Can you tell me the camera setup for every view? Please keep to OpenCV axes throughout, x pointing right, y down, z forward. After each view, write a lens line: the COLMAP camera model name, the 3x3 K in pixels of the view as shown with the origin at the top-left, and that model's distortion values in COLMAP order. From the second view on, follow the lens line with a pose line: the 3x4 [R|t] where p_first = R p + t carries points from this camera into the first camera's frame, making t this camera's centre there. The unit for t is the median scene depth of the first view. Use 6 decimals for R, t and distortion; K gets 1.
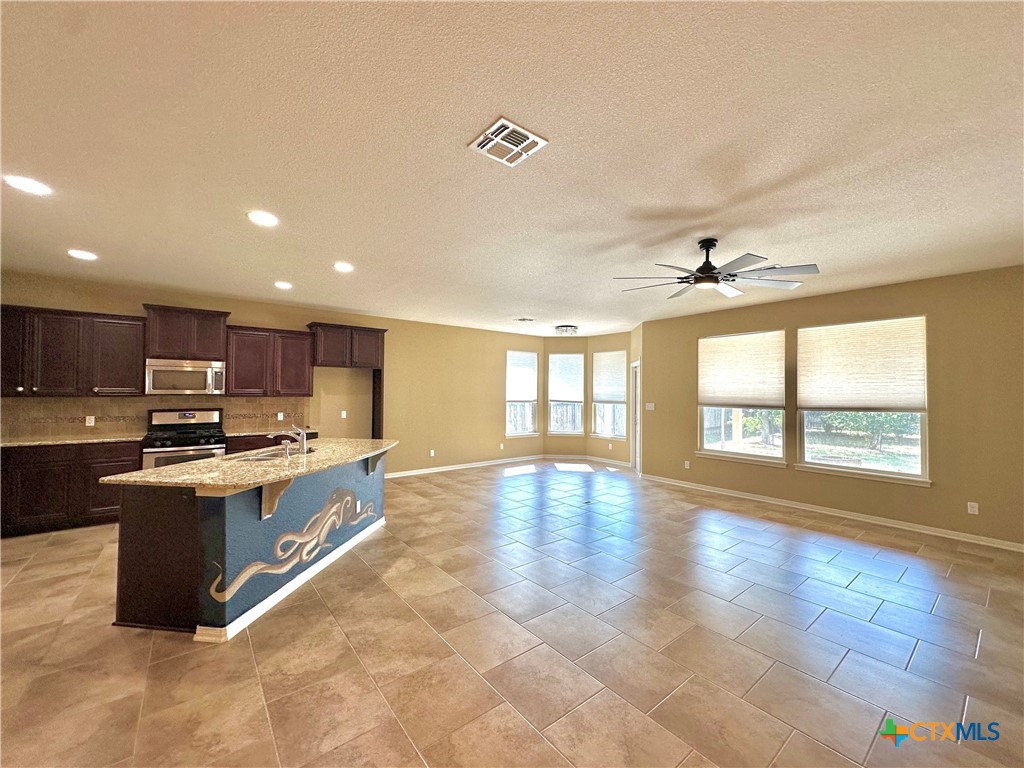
lens RADIAL K [[408.3, 0, 511.5], [0, 408.3, 385.9], [0, 0, 1]] dist [-0.000653, 0.000374]
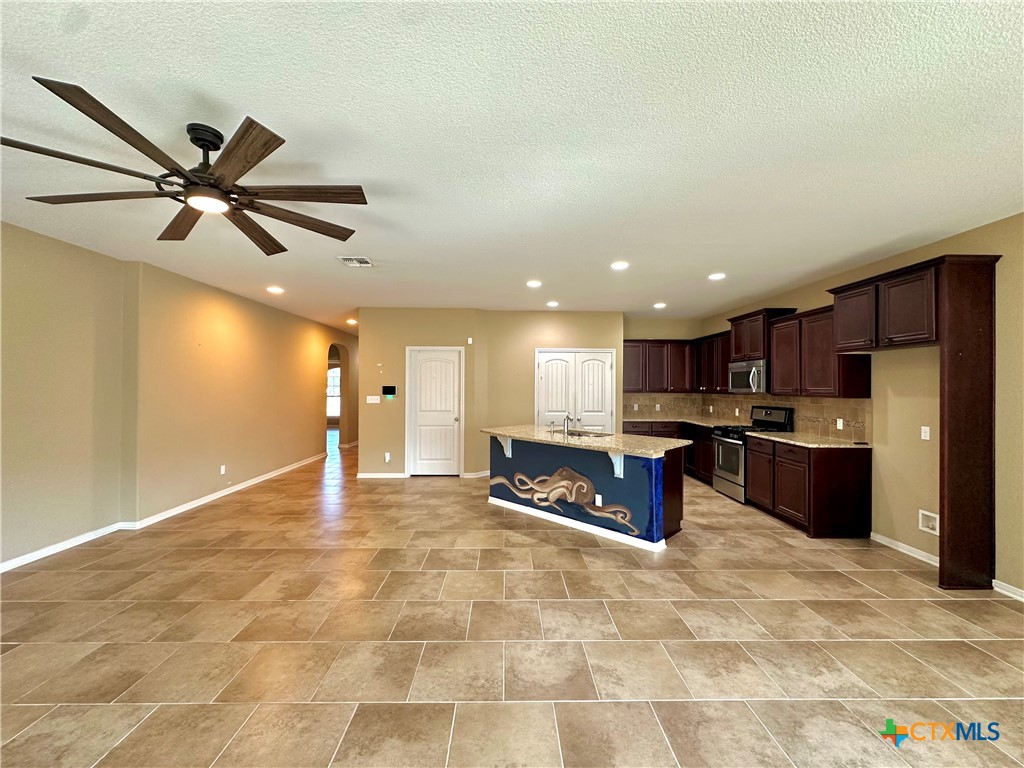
lens RADIAL K [[408.3, 0, 514.4], [0, 408.3, 381.8], [0, 0, 1]] dist [-0.000653, 0.000374]
pose [[-0.599667, -0.021163, -0.799970, 0.424675], [-0.000032, 0.999651, -0.026421, 0.018981], [0.800250, -0.015818, -0.599458, 1.065765]]
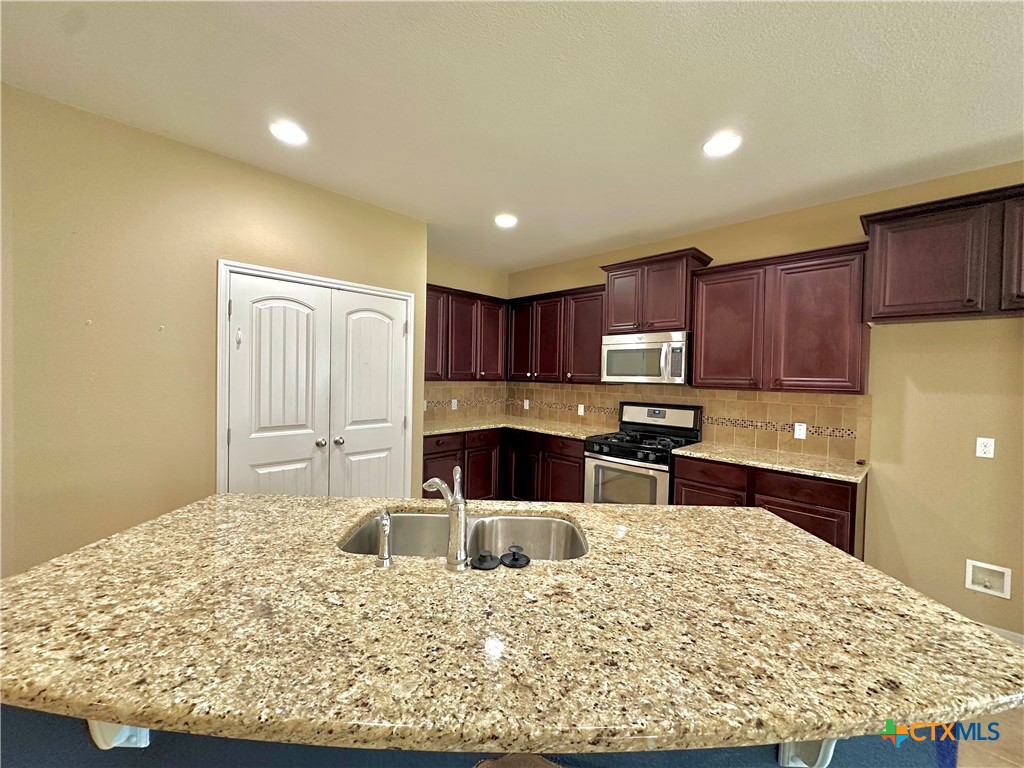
lens RADIAL K [[408.3, 0, 511.7], [0, 408.3, 381.4], [0, 0, 1]] dist [-0.000653, 0.000374]
pose [[0.121172, 0.011167, -0.992569, -0.119084], [-0.006993, 0.999922, 0.010396, 0.011505], [0.992607, 0.005681, 0.121240, 0.639257]]
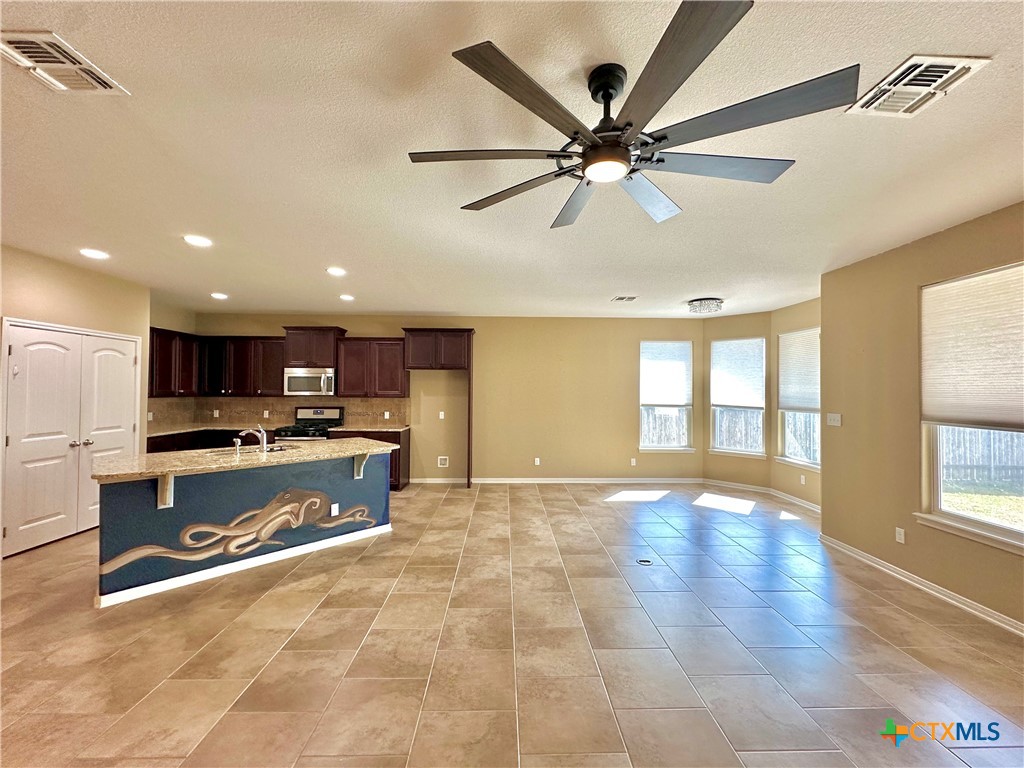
lens RADIAL K [[408.3, 0, 511.0], [0, 408.3, 382.6], [0, 0, 1]] dist [-0.000653, 0.000374]
pose [[0.797230, -0.014147, -0.603510, 0.418825], [0.008476, 0.999889, -0.012243, 0.001853], [0.603616, 0.004645, 0.797262, 0.342347]]
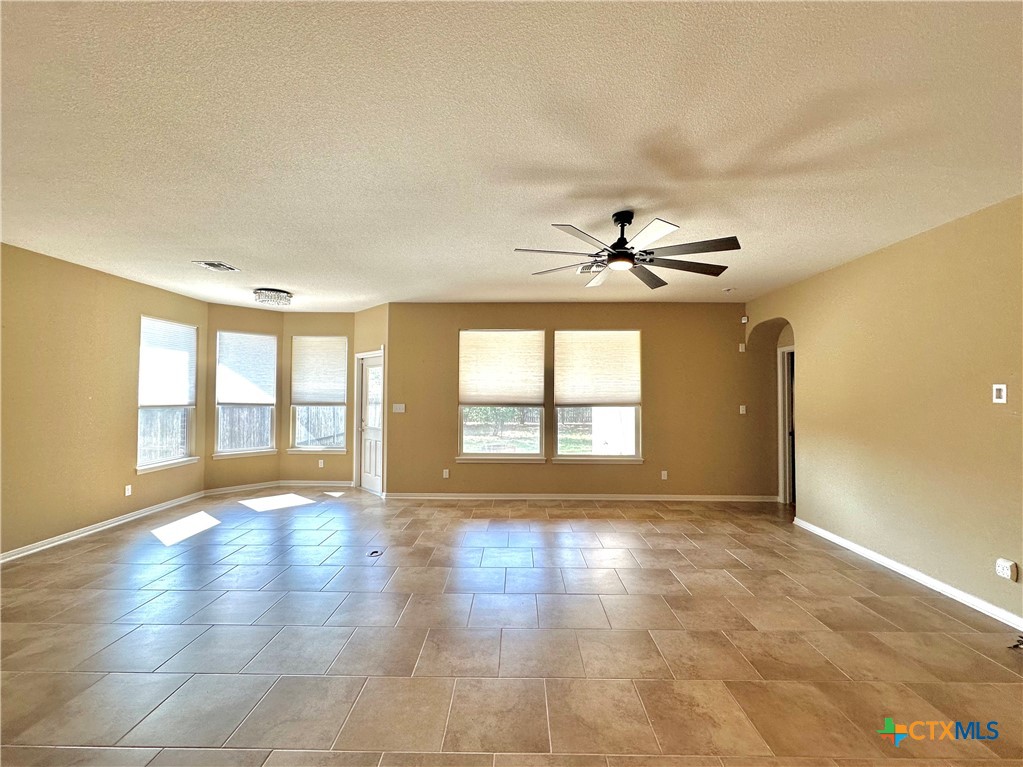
lens RADIAL K [[407.9, 0, 514.4], [0, 407.9, 381.8], [0, 0, 1]] dist [-0.000653, 0.000374]
pose [[0.623284, 0.018692, 0.781772, -0.203007], [-0.012065, 0.999825, -0.014287, 0.007792], [-0.781903, -0.000527, 0.623400, 0.397041]]
